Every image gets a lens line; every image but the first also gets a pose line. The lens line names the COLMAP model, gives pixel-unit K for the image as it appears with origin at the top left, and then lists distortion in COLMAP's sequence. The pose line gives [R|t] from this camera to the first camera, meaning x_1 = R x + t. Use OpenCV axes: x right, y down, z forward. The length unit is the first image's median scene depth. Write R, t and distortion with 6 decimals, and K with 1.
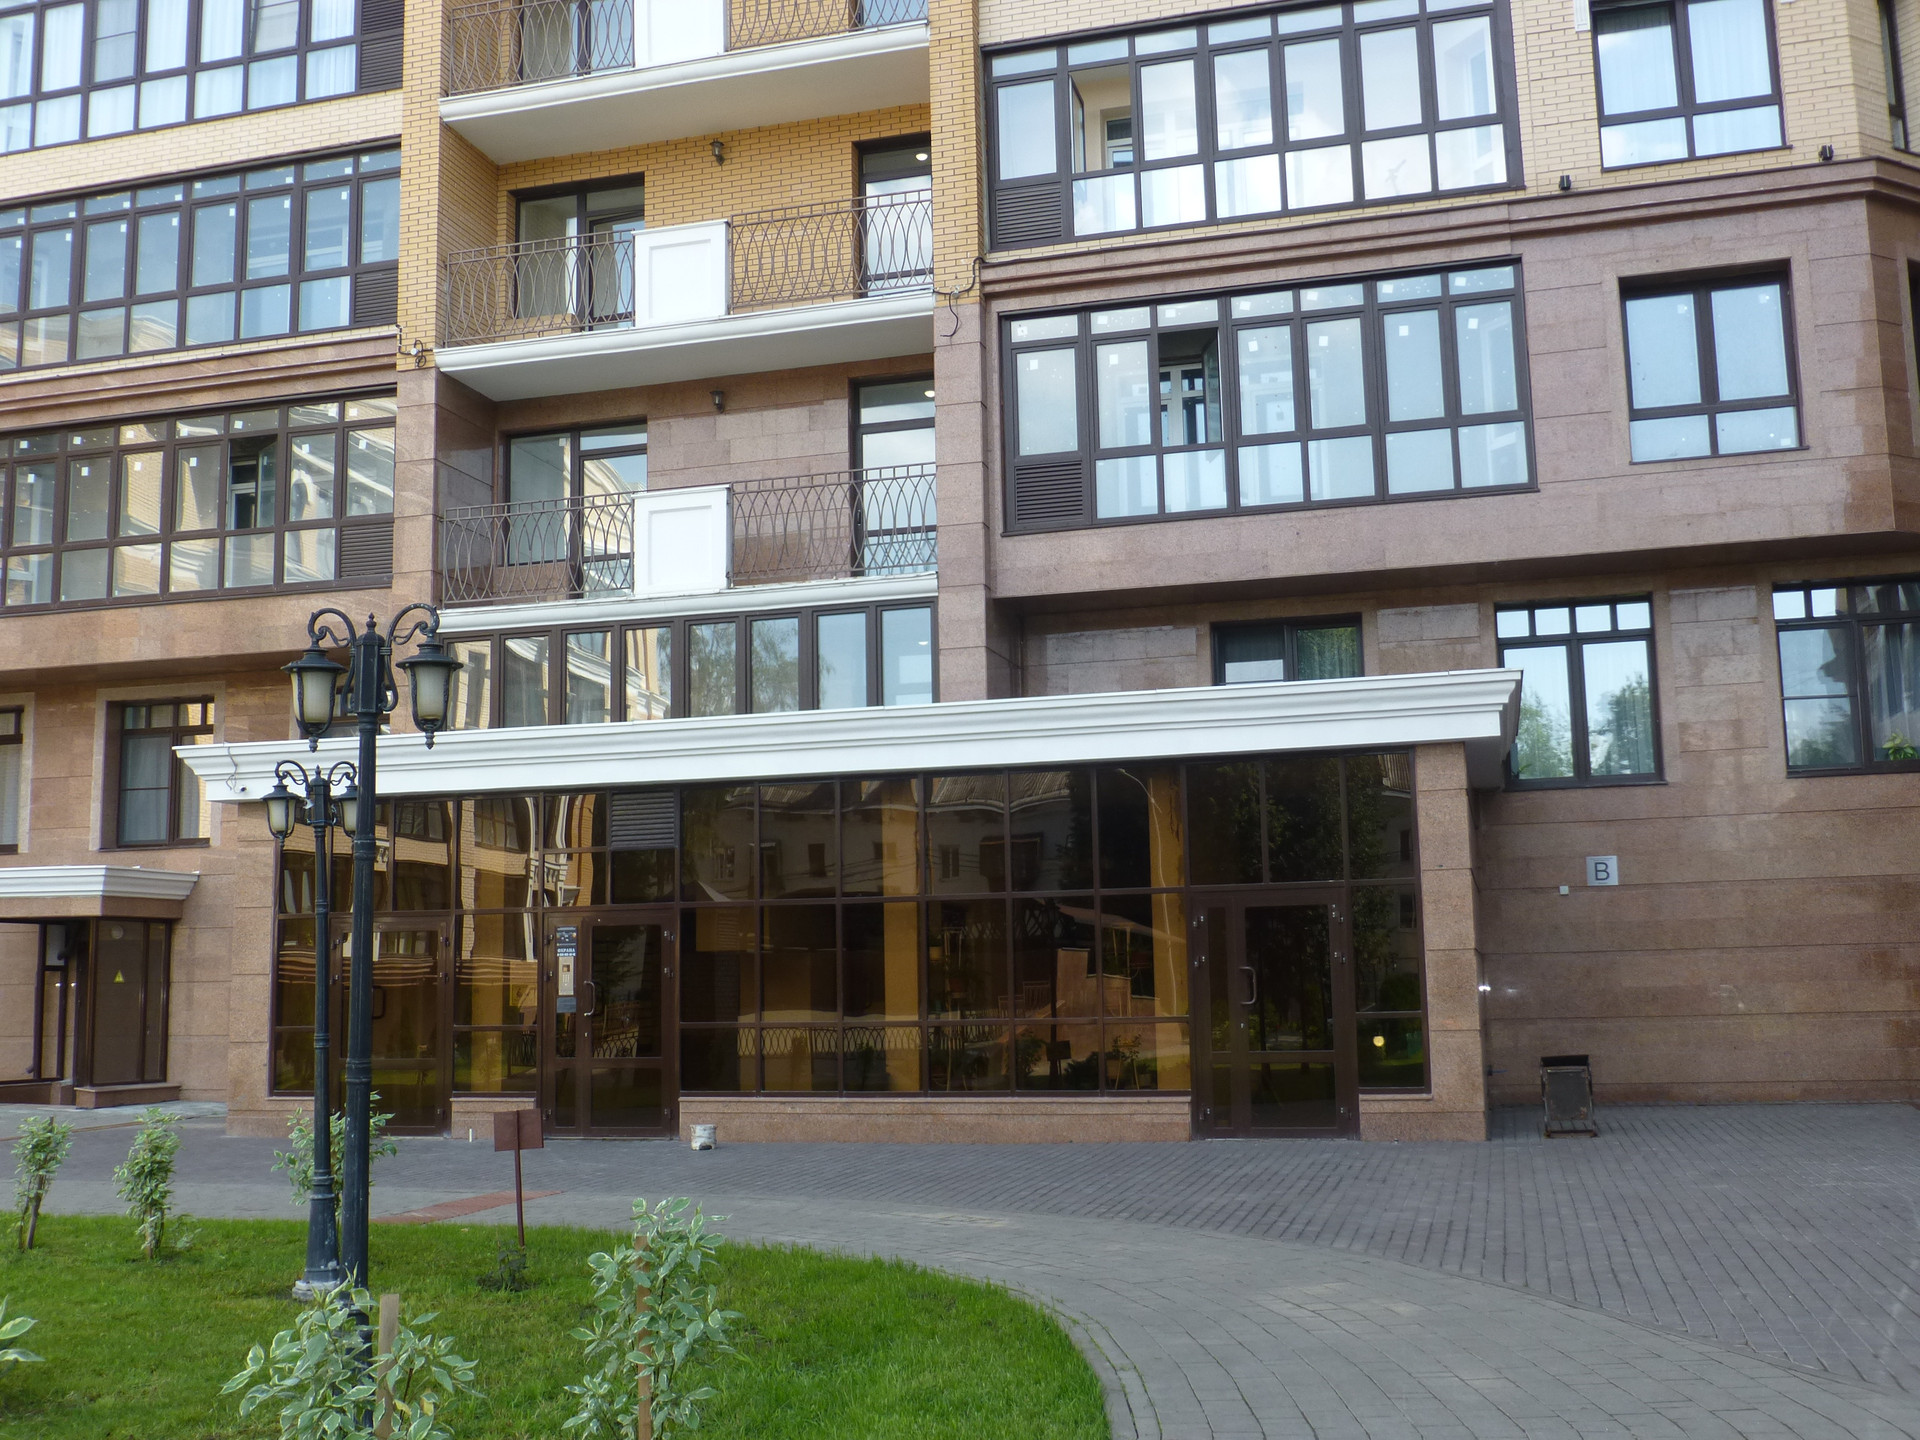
lens RADIAL K [[1978.1, 0, 960.0], [0, 1978.1, 720.0], [0, 0, 1]] dist [-0.049269, -0.006971]
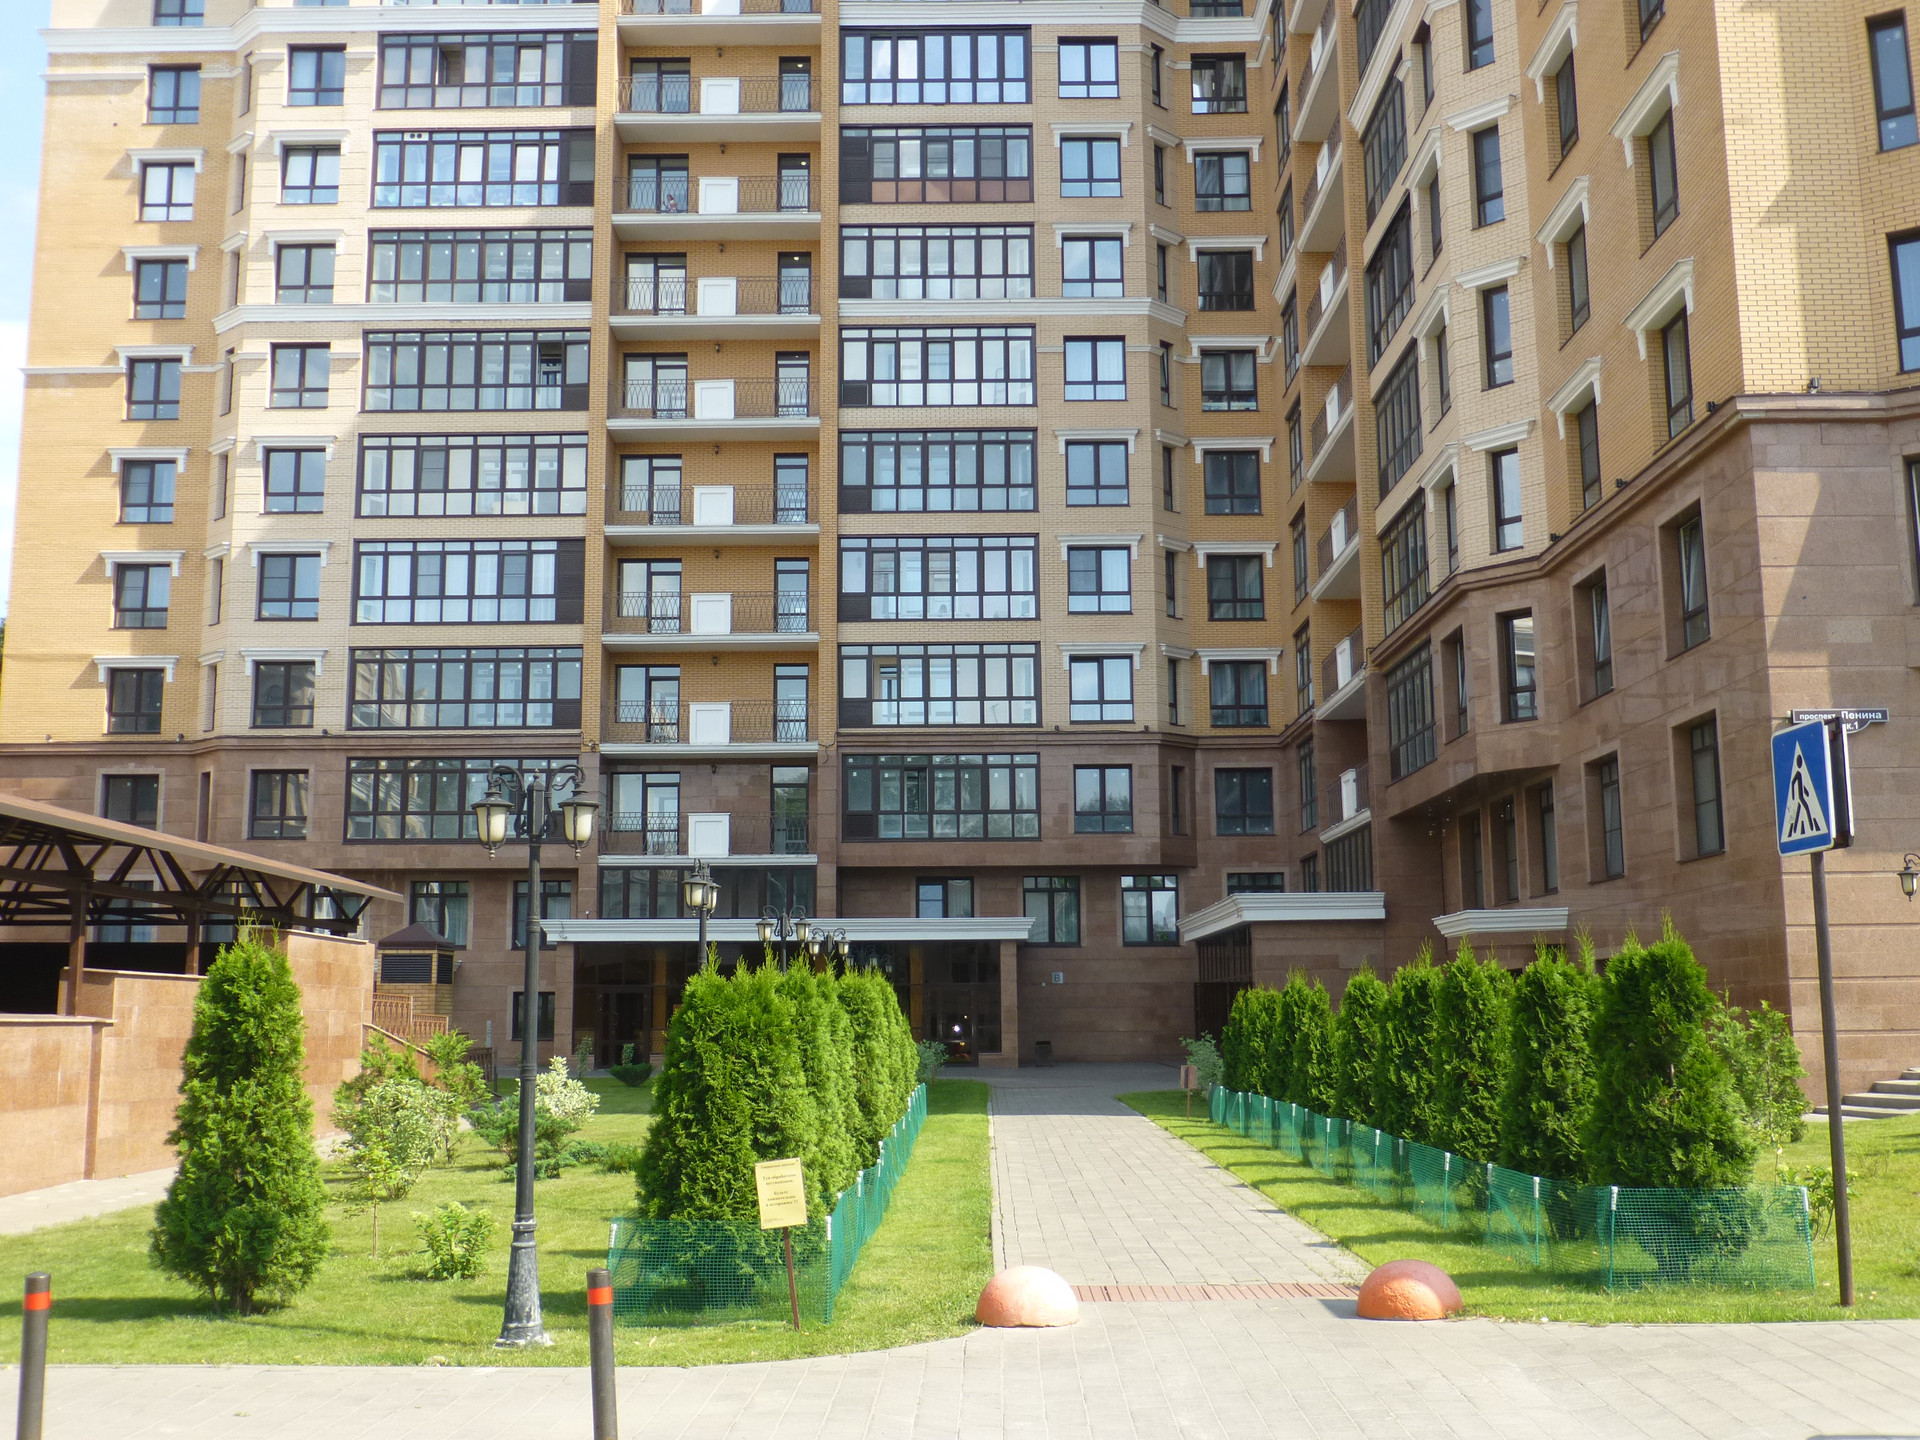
lens RADIAL K [[1892.2, 0, 960.0], [0, 1892.2, 720.0], [0, 0, 1]] dist [0.013200, 0.013014]
pose [[0.964038, 0.057948, 0.259369, -0.499699], [-0.050515, 0.998101, -0.035240, -0.180205], [-0.260919, 0.020871, 0.965135, -1.490677]]
